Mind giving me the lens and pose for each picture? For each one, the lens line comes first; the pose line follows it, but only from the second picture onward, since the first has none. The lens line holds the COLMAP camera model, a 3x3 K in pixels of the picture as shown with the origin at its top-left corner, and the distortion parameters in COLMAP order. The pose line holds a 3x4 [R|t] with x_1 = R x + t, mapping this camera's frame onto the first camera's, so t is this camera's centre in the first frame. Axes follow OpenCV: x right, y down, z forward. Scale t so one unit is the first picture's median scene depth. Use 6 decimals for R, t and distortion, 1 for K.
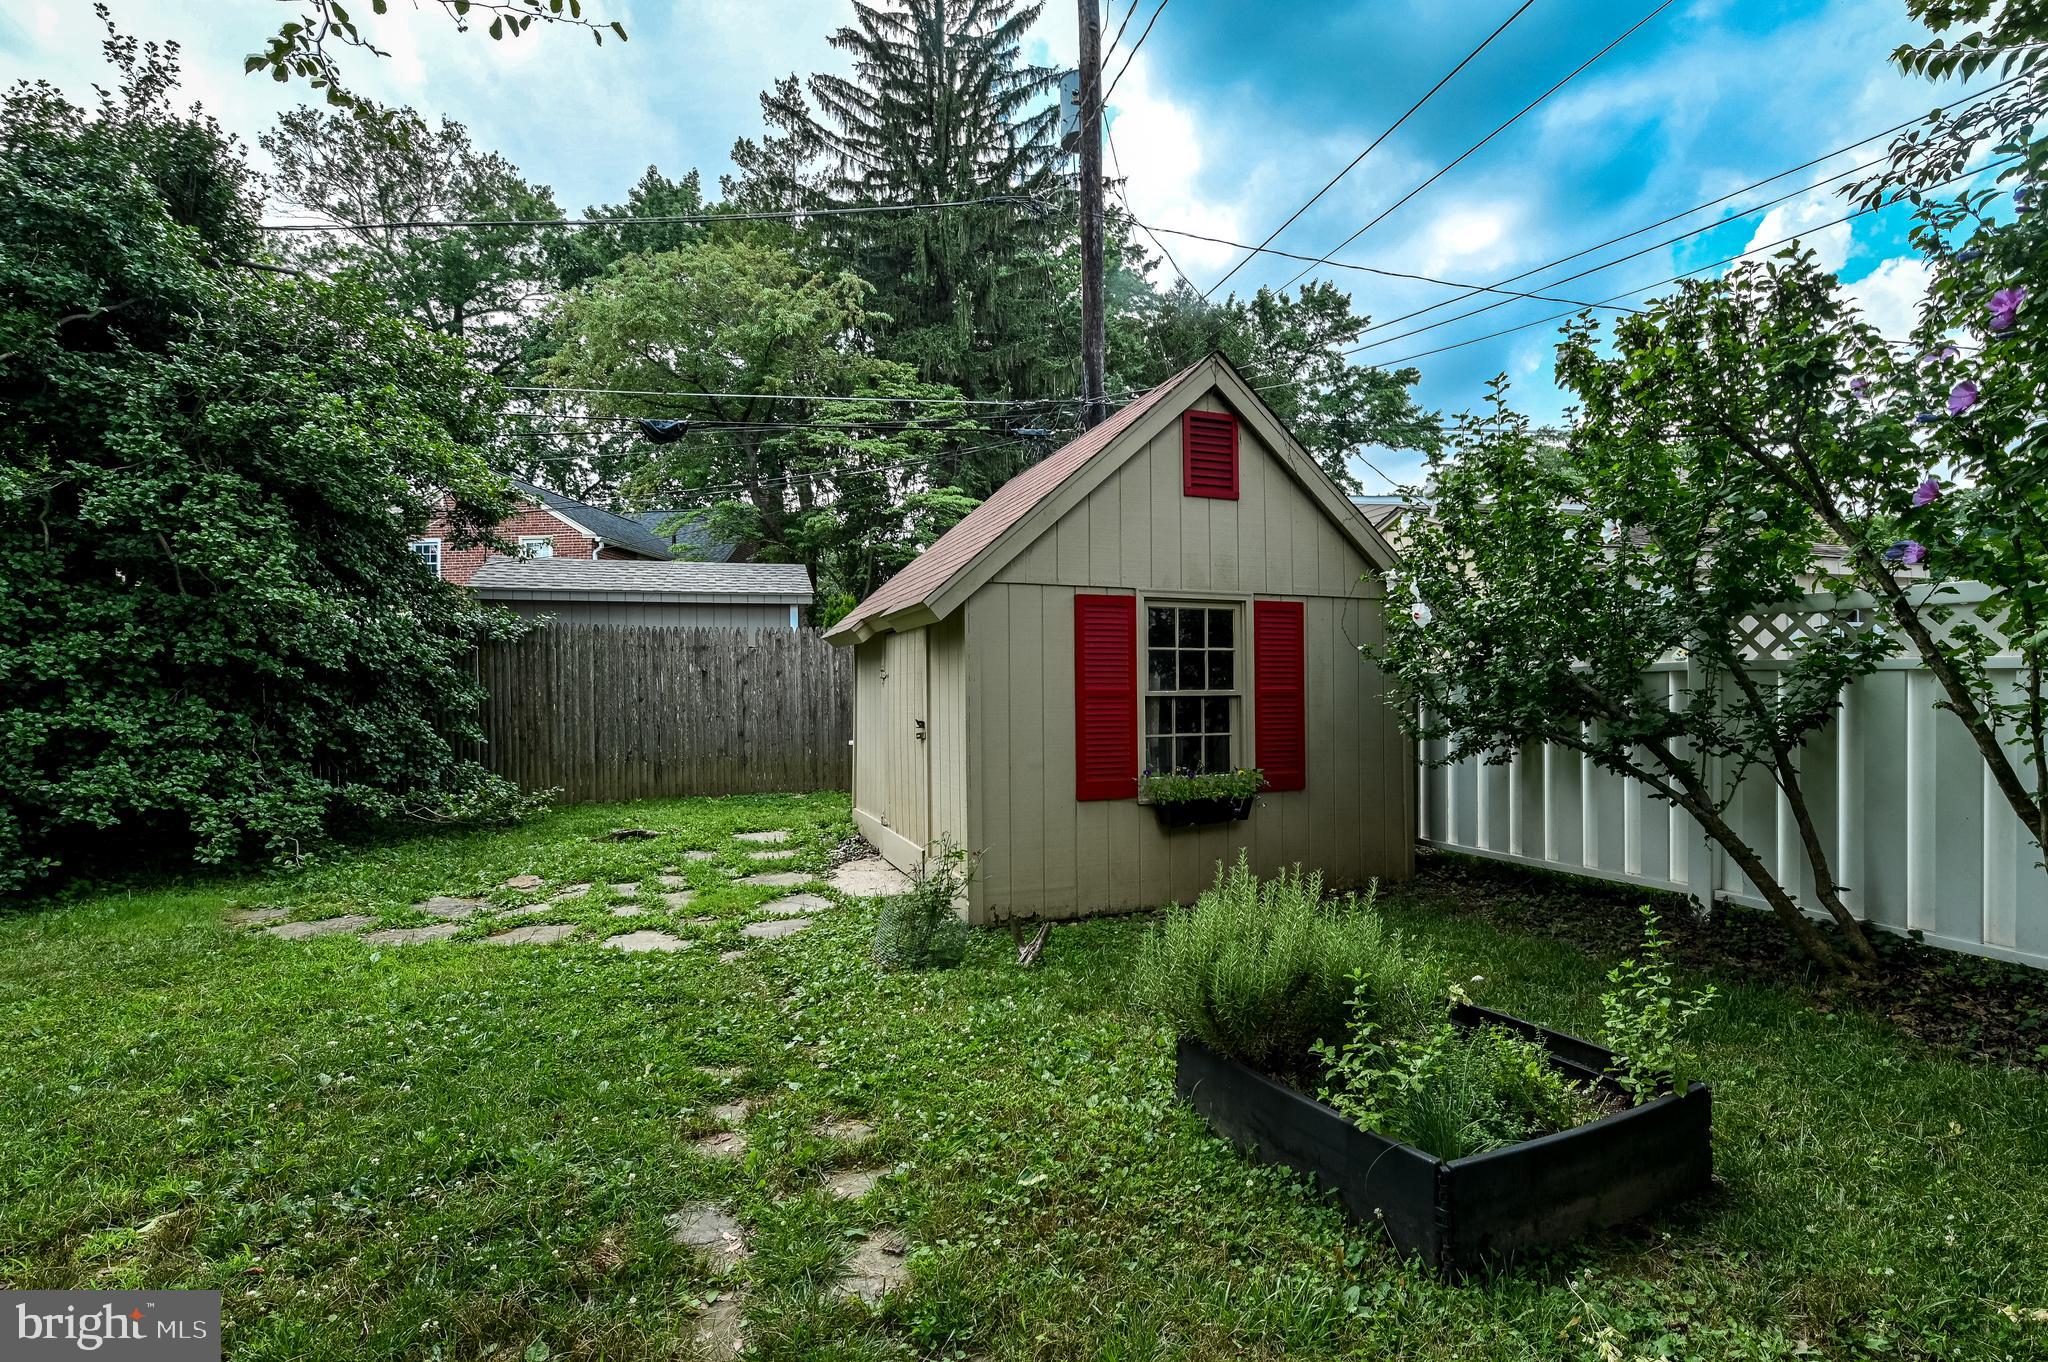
lens RADIAL K [[921.8, 0, 1024.1], [0, 921.8, 690.4], [0, 0, 1]] dist [-0.006637, 0.000588]
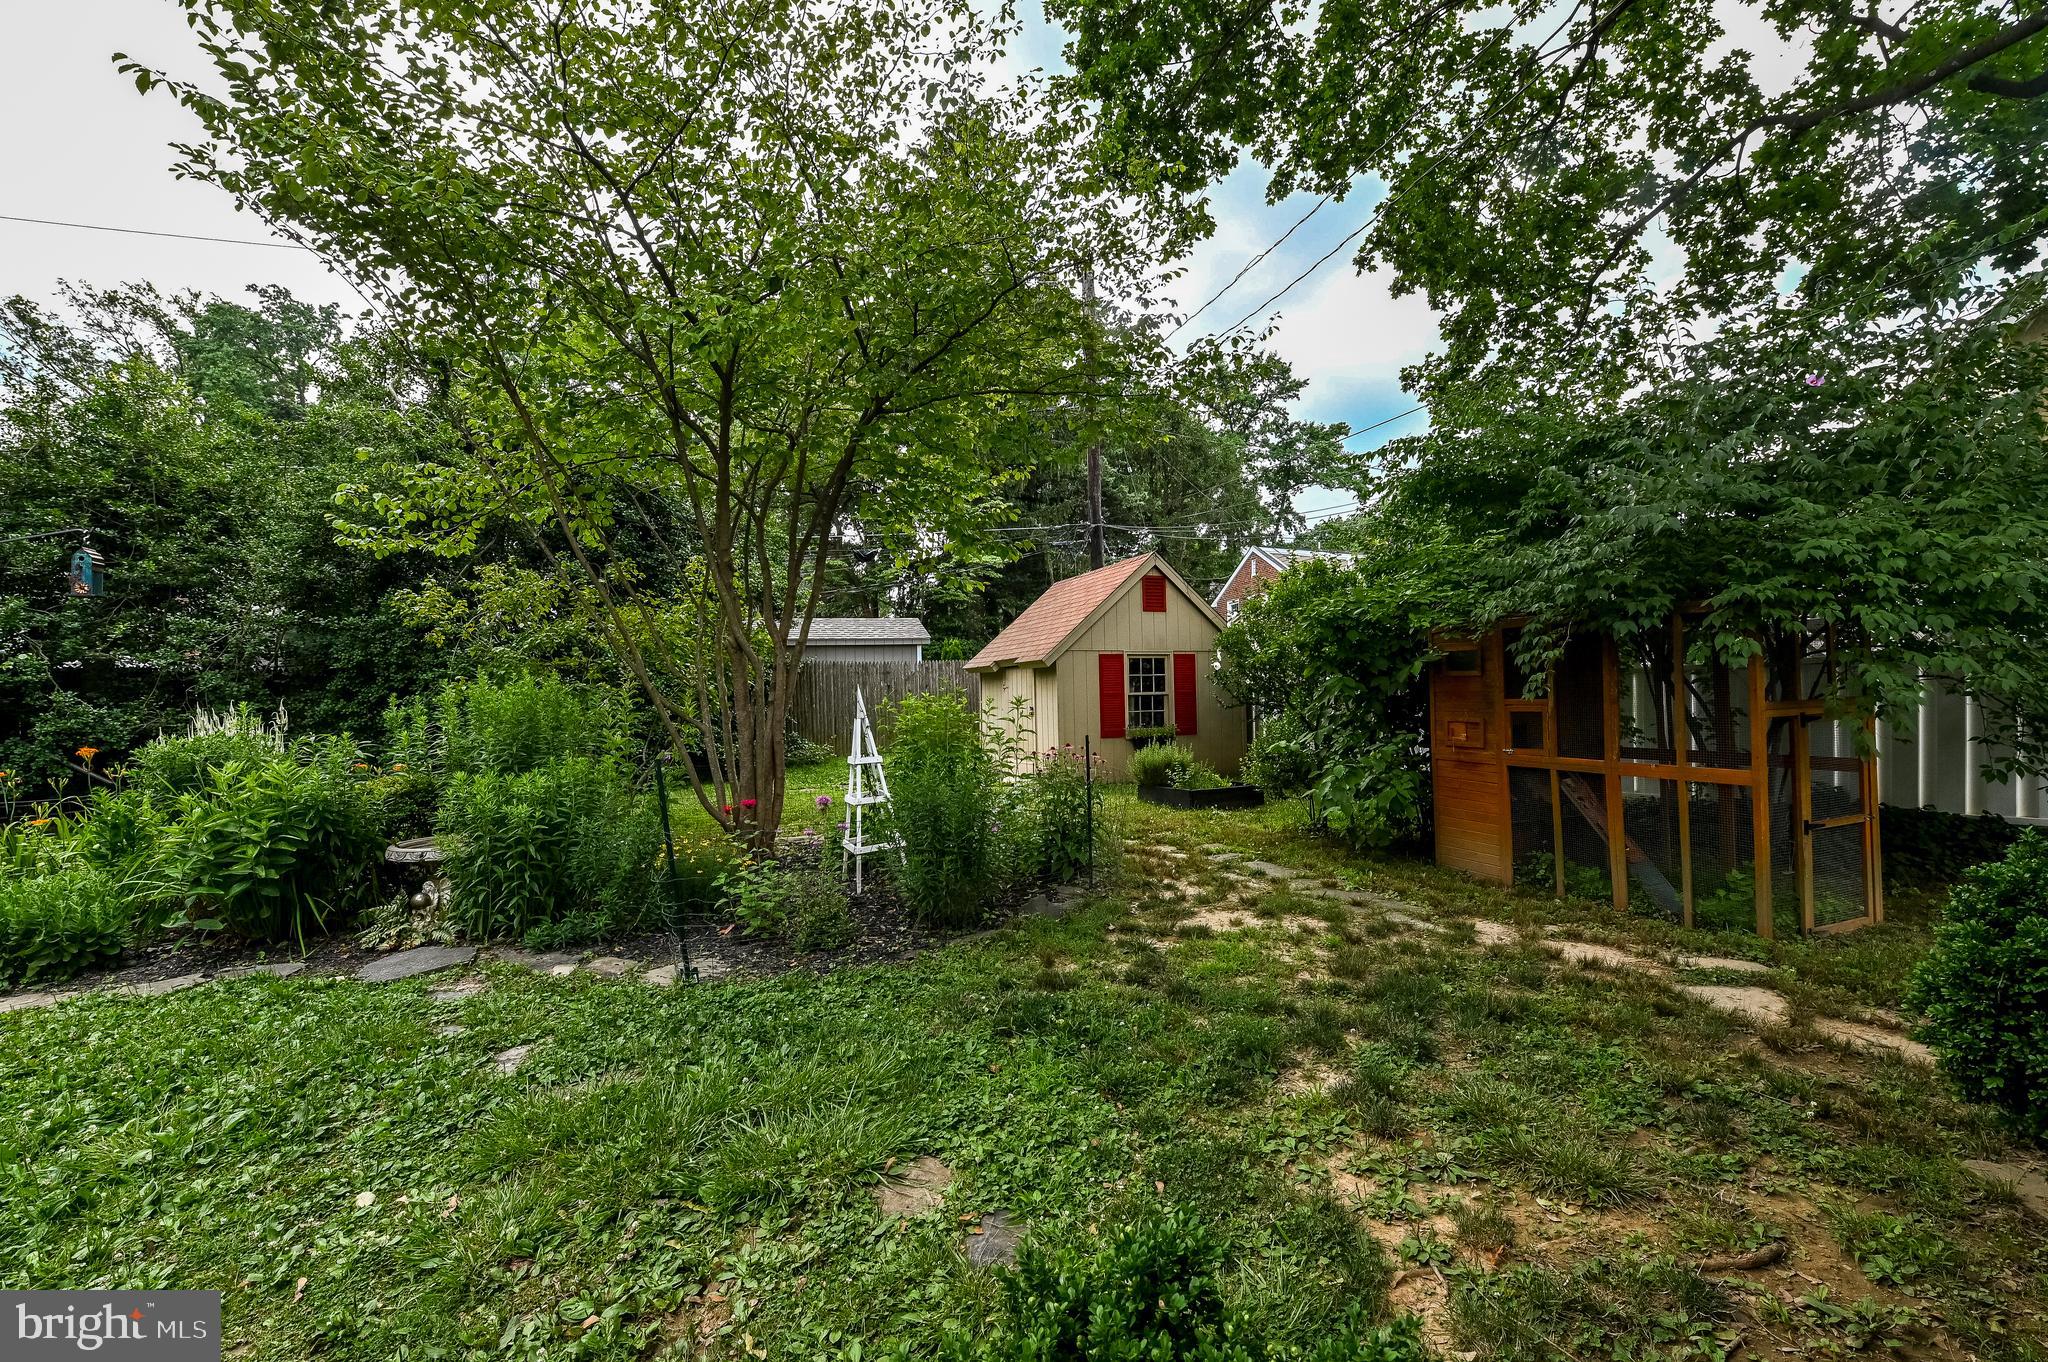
lens RADIAL K [[867.7, 0, 1026.8], [0, 867.7, 685.1], [0, 0, 1]] dist [-0.004824, 0.000267]
pose [[0.999793, -0.013918, 0.014834, -0.098888], [0.014047, 0.999864, -0.008682, -0.002192], [-0.014711, 0.008888, 0.999852, -0.750217]]
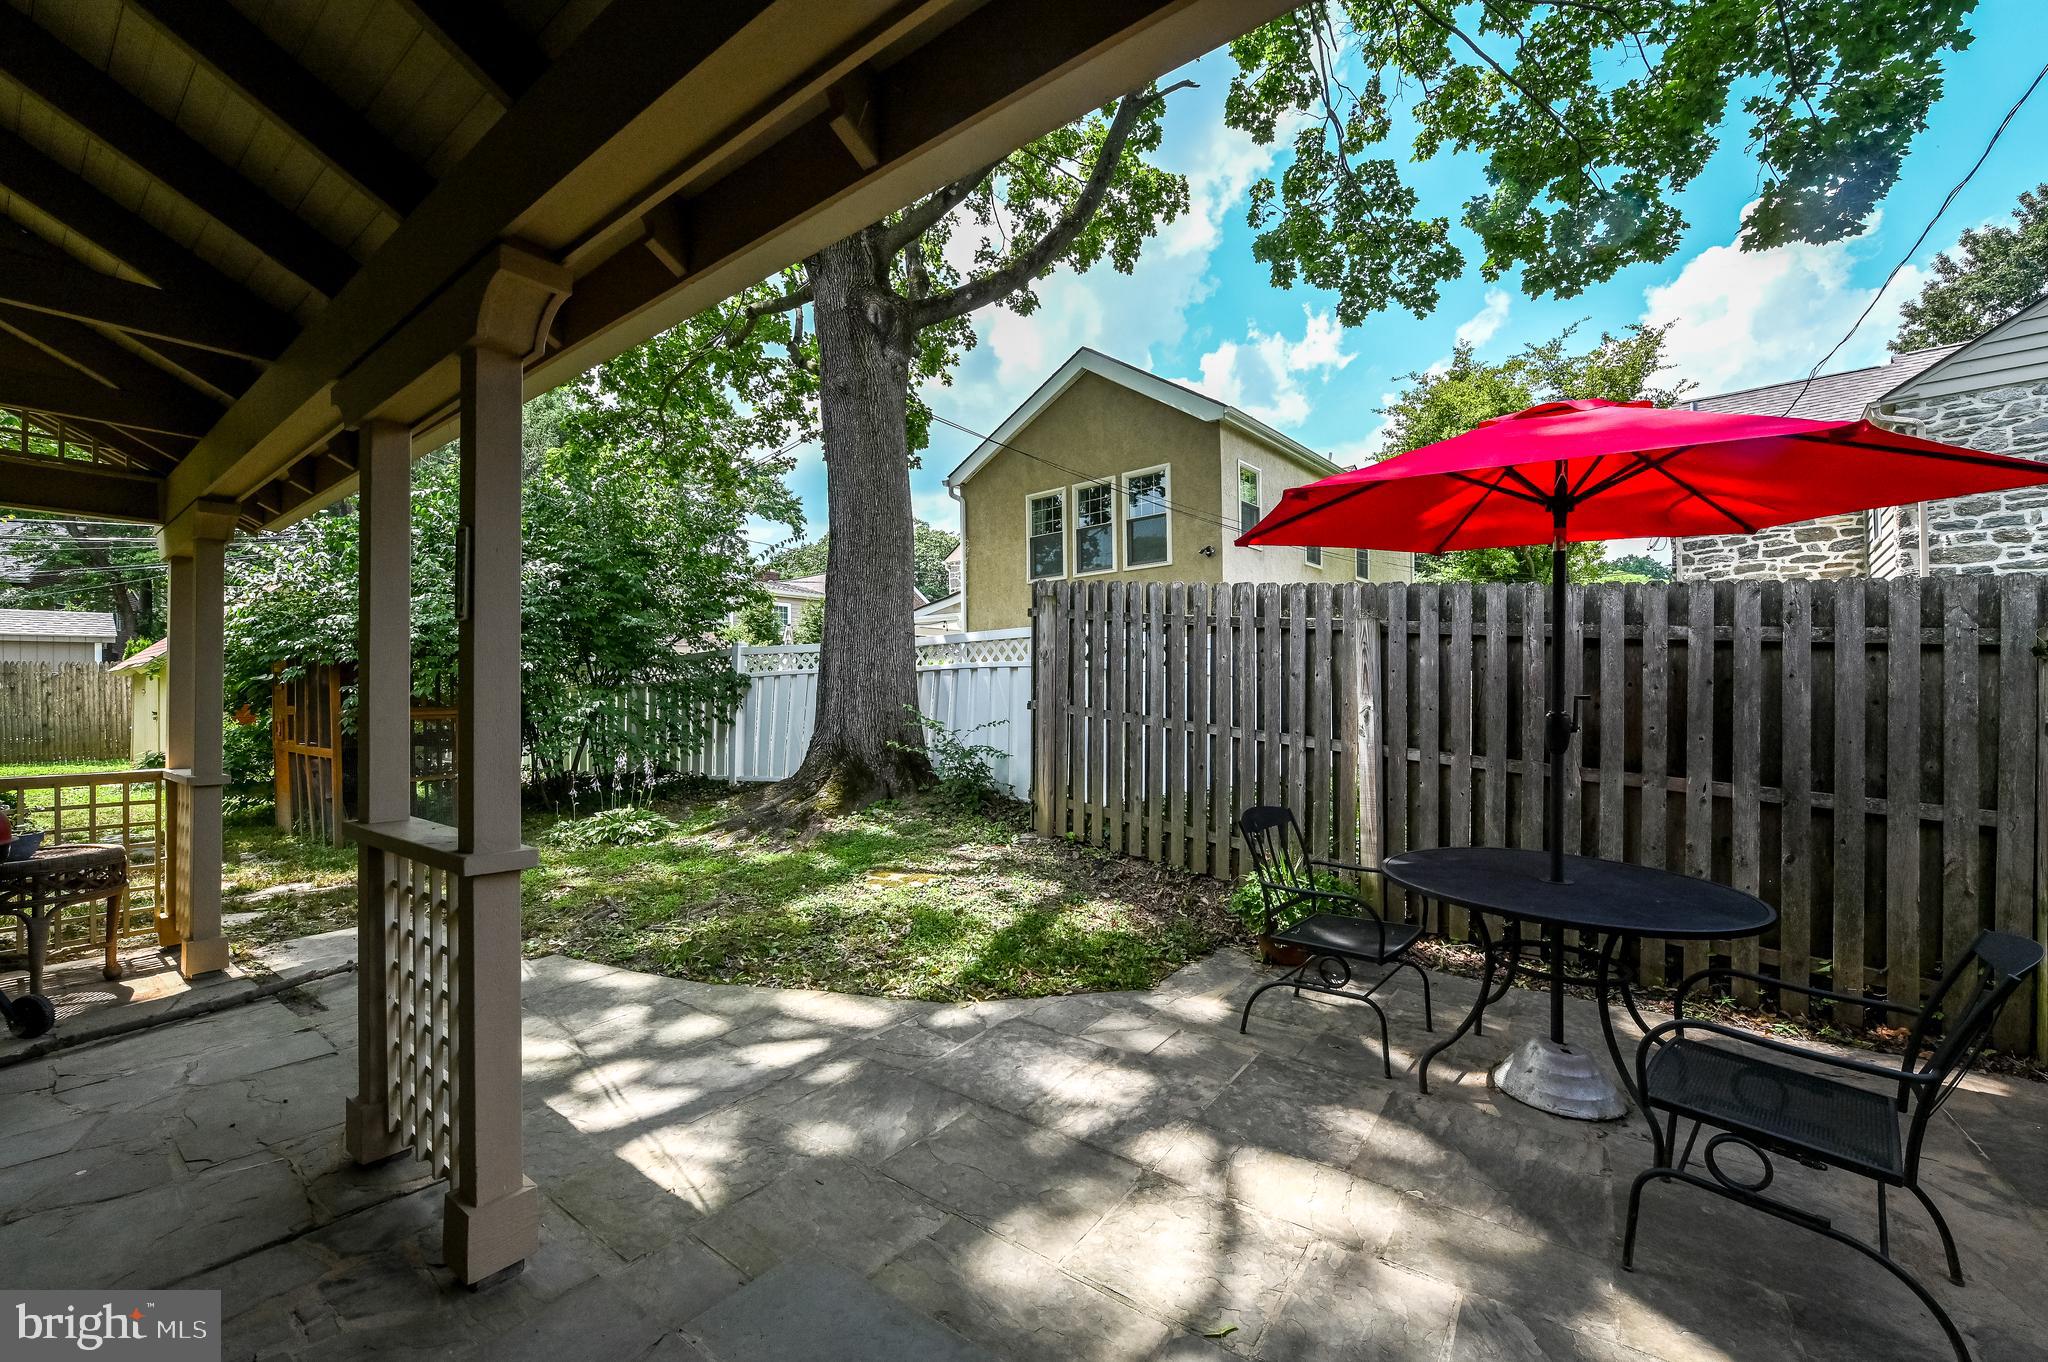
lens RADIAL K [[812.8, 0, 1031.8], [0, 812.8, 699.6], [0, 0, 1]] dist [-0.005223, -0.000691]
pose [[0.837299, -0.002384, 0.546740, 0.398507], [0.001342, 0.999996, 0.002305, 0.000051], [-0.546743, -0.001196, 0.837300, -1.217675]]
